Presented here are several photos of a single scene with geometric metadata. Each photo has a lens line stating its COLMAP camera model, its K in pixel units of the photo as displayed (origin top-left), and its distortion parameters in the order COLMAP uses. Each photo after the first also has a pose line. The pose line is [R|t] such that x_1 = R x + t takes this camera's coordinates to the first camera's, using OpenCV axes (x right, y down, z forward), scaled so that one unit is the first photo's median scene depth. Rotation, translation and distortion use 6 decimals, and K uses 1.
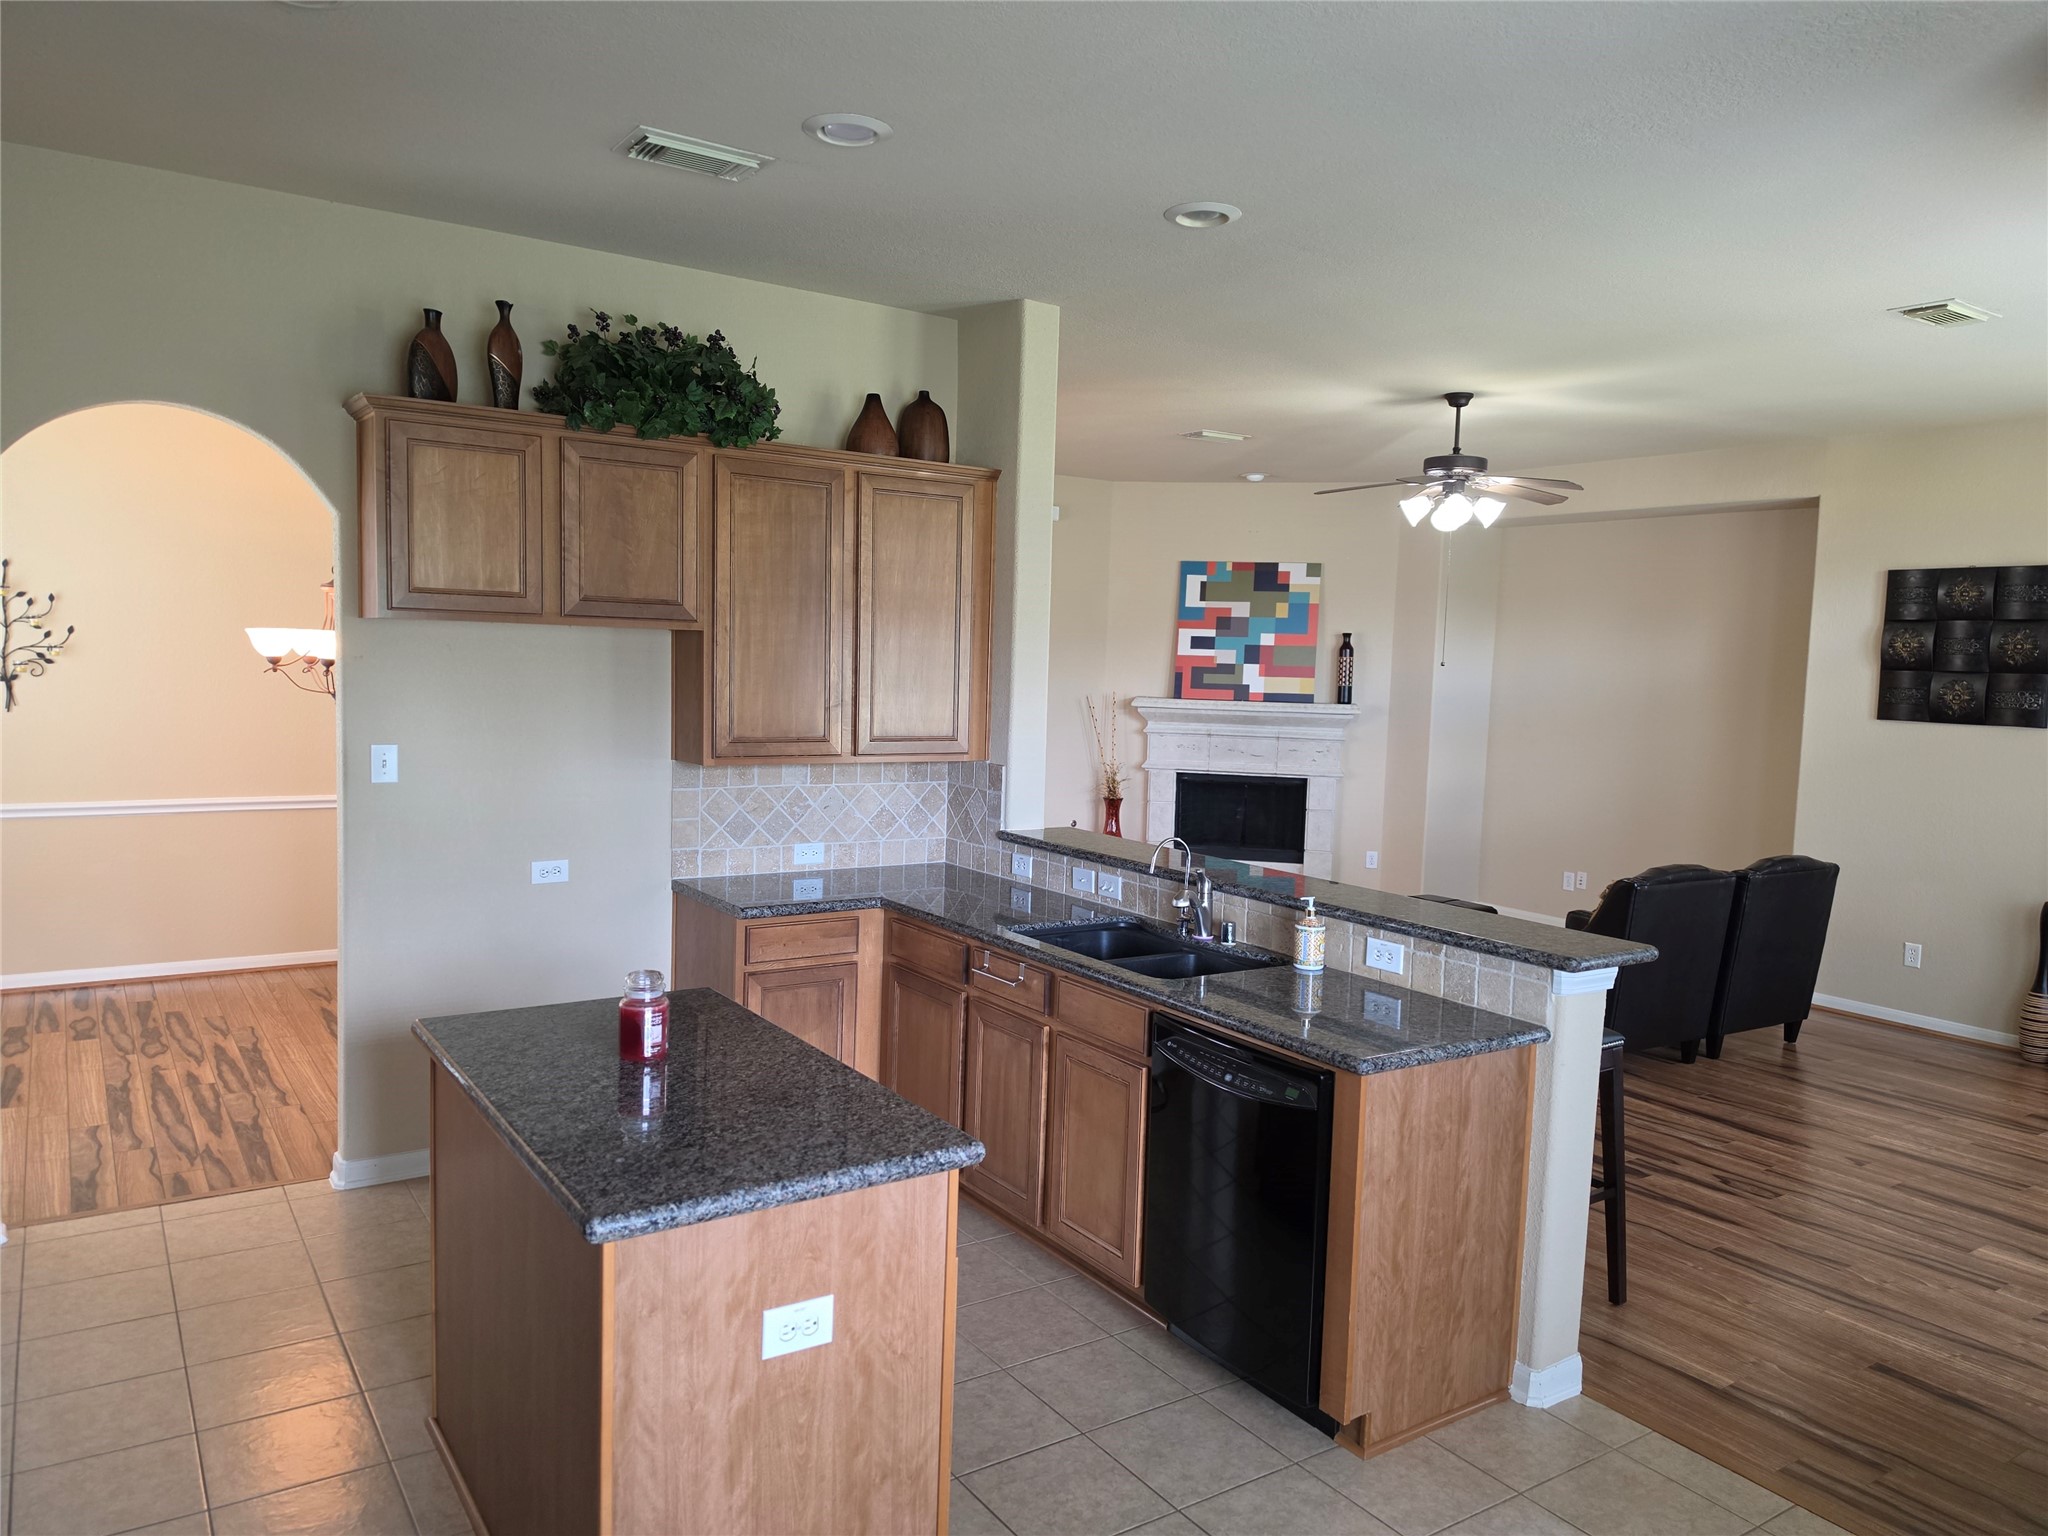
lens RADIAL K [[1400.9, 0, 1024.0], [0, 1400.9, 768.0], [0, 0, 1]] dist [0.074972, -0.092085]
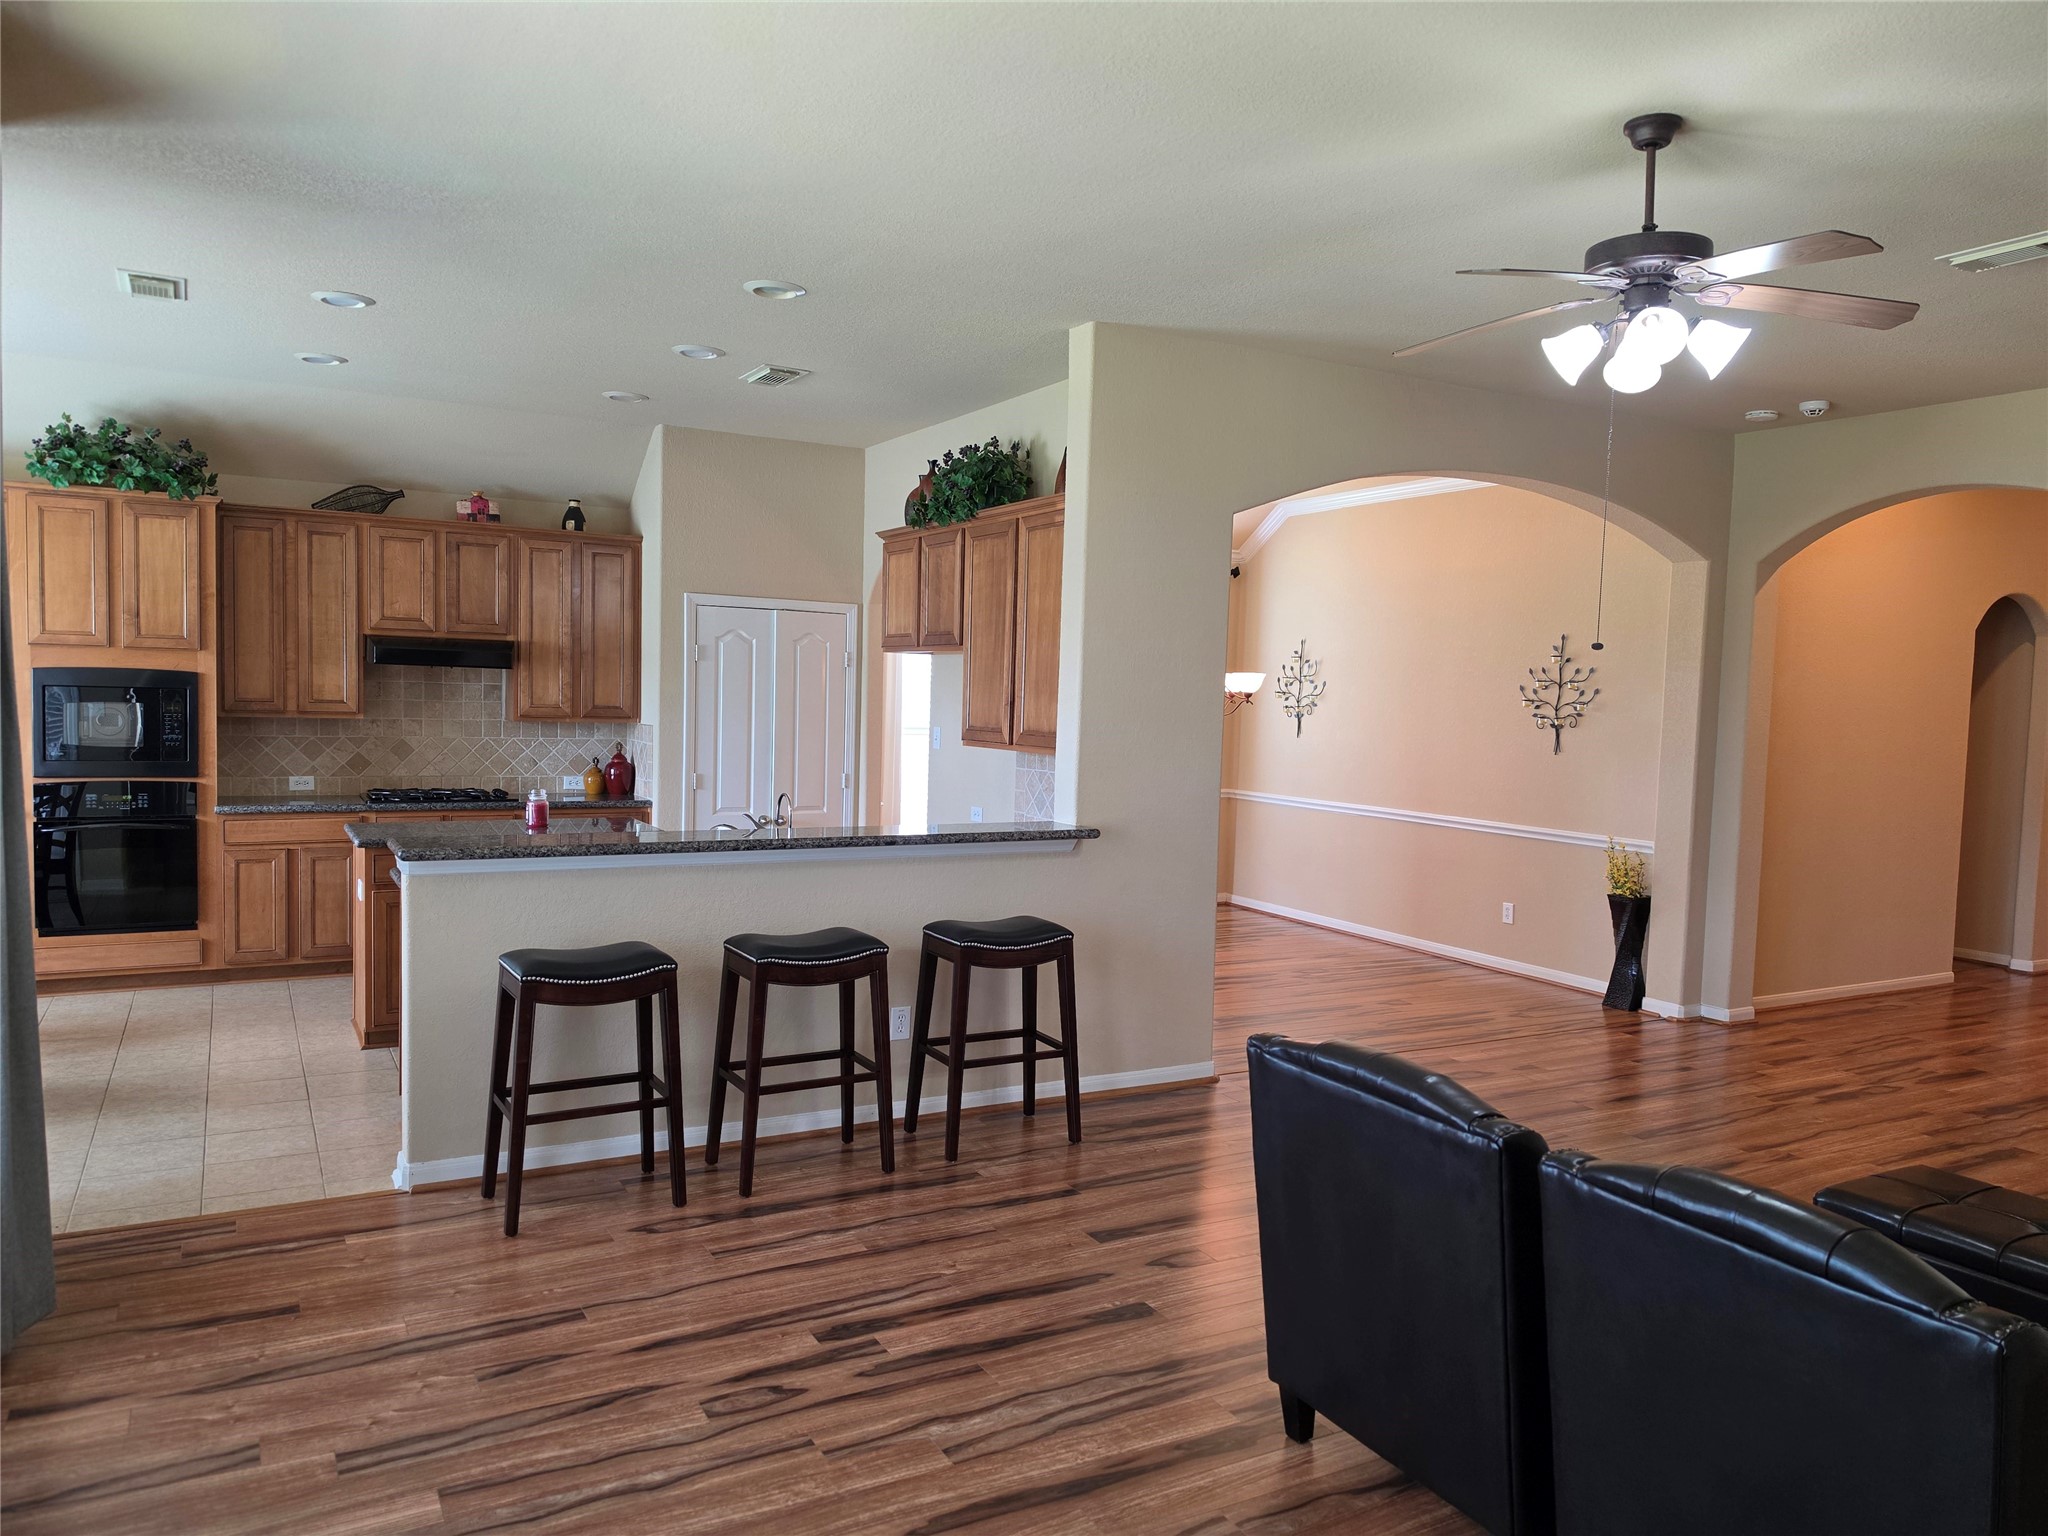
lens RADIAL K [[1404.2, 0, 1033.6], [0, 1404.2, 777.6], [0, 0, 1]] dist [0.149731, -0.214368]
pose [[-0.077598, 0.030141, -0.996529, 1.113952], [-0.110073, 0.993173, 0.038610, -0.030024], [0.990890, 0.112687, -0.073751, 1.109047]]
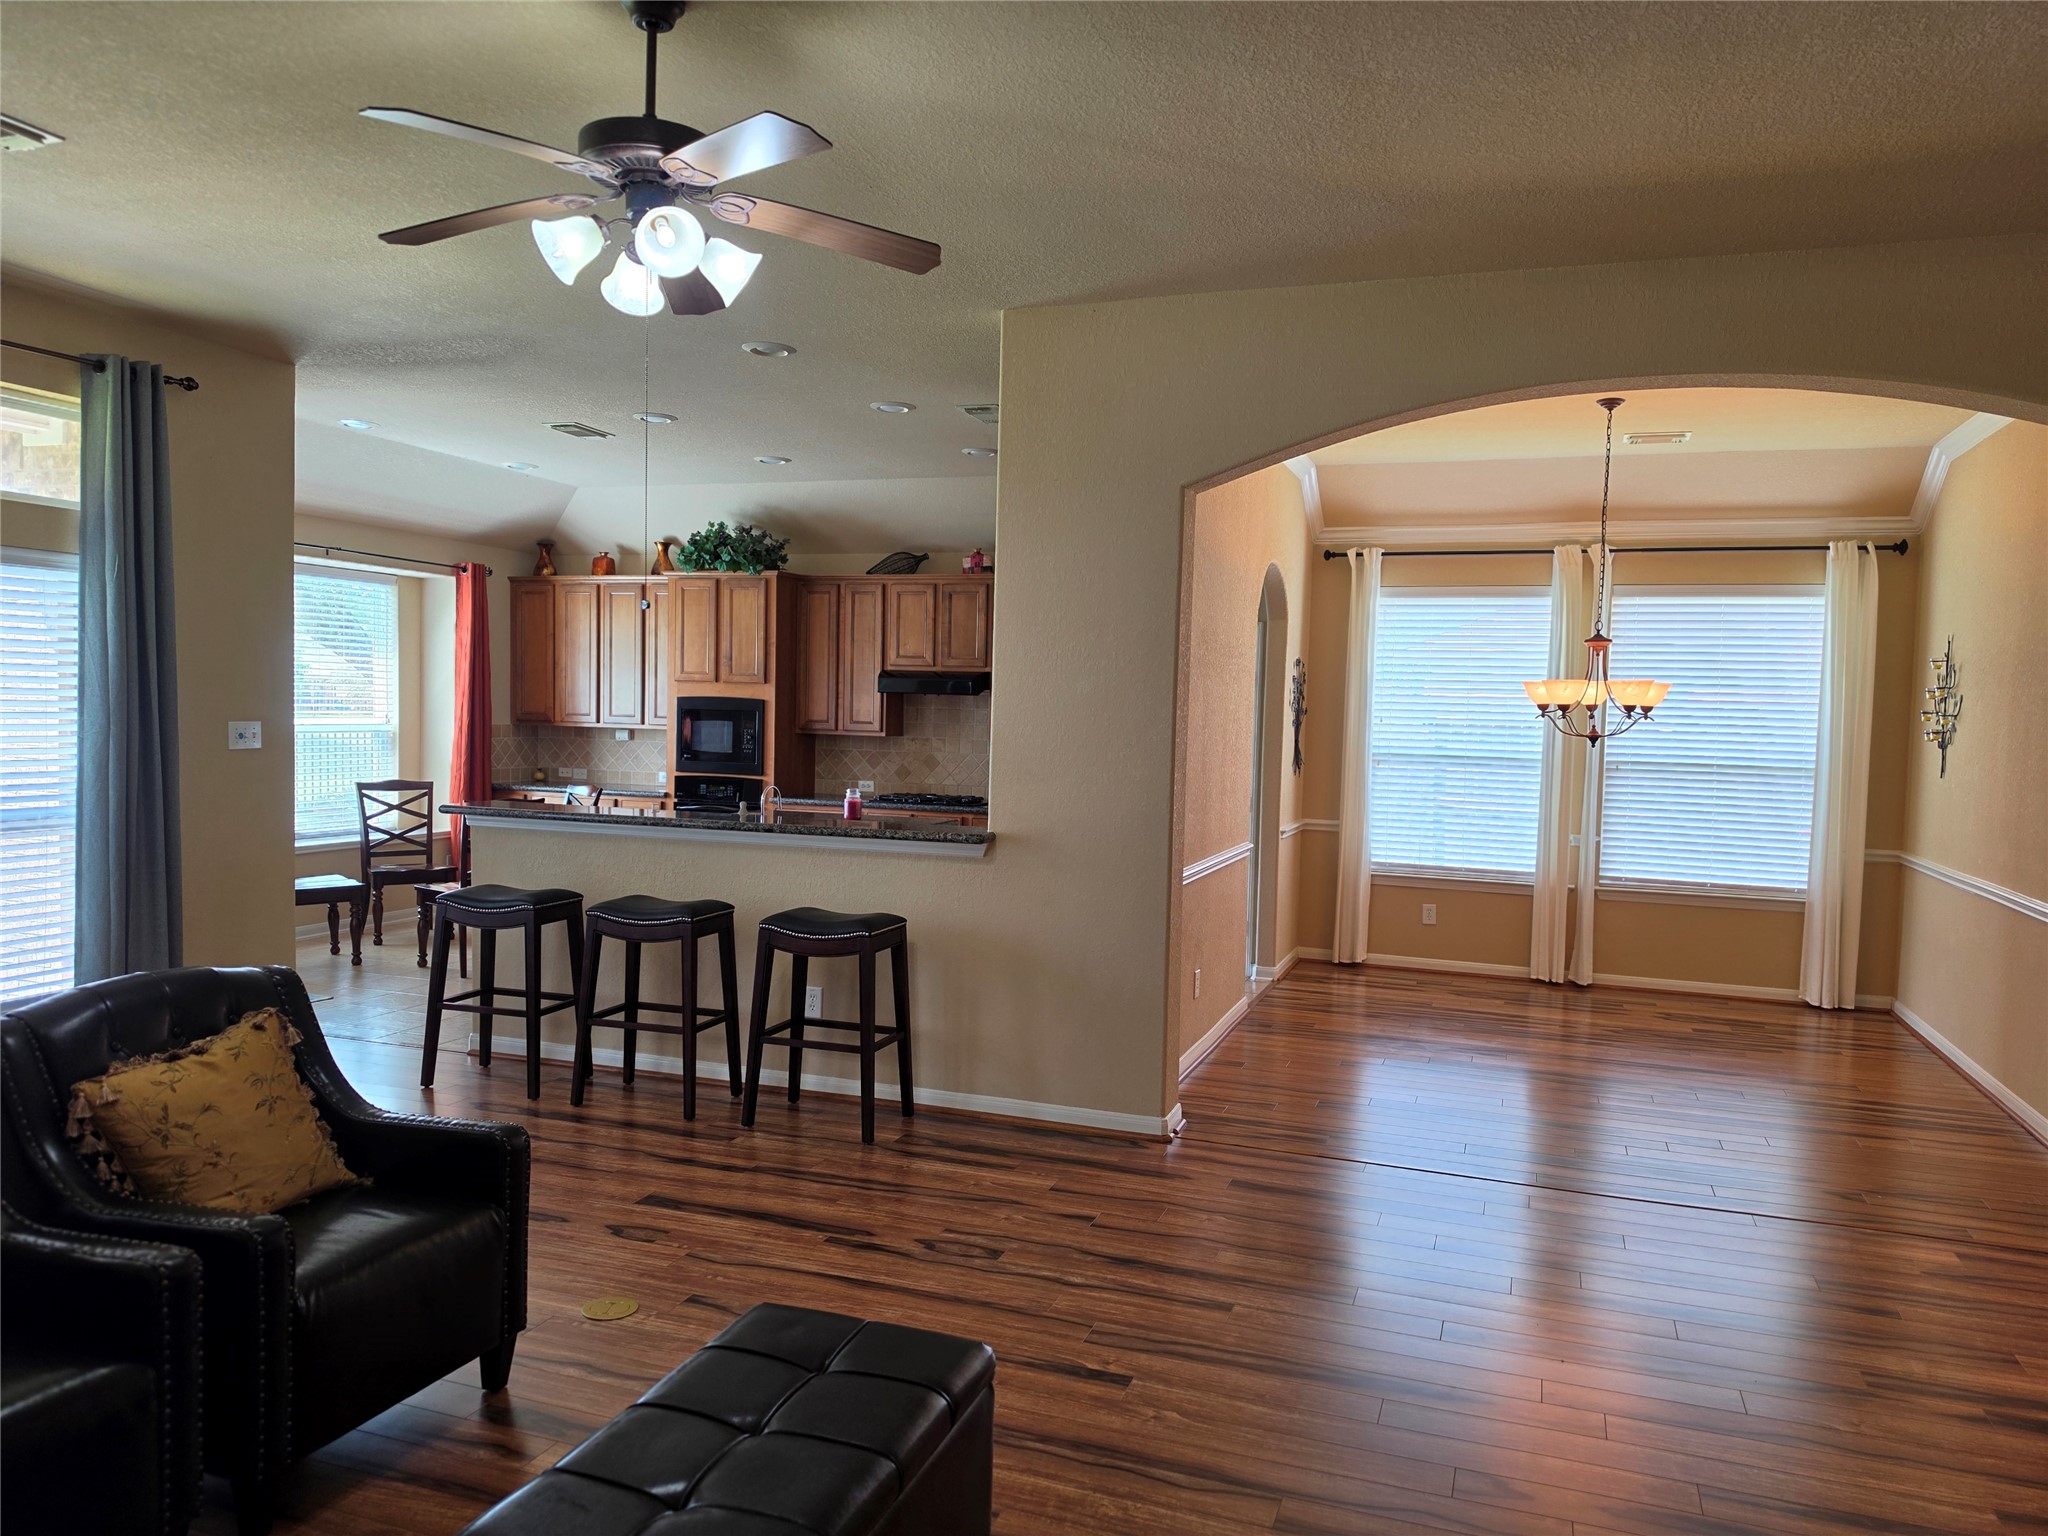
lens RADIAL K [[1404.2, 0, 1033.6], [0, 1404.2, 777.6], [0, 0, 1]] dist [0.149731, -0.214368]
pose [[-0.800195, -0.024173, -0.599253, 0.626467], [-0.099297, 0.990737, 0.092629, -0.095433], [0.591463, 0.133626, -0.795183, 1.921497]]
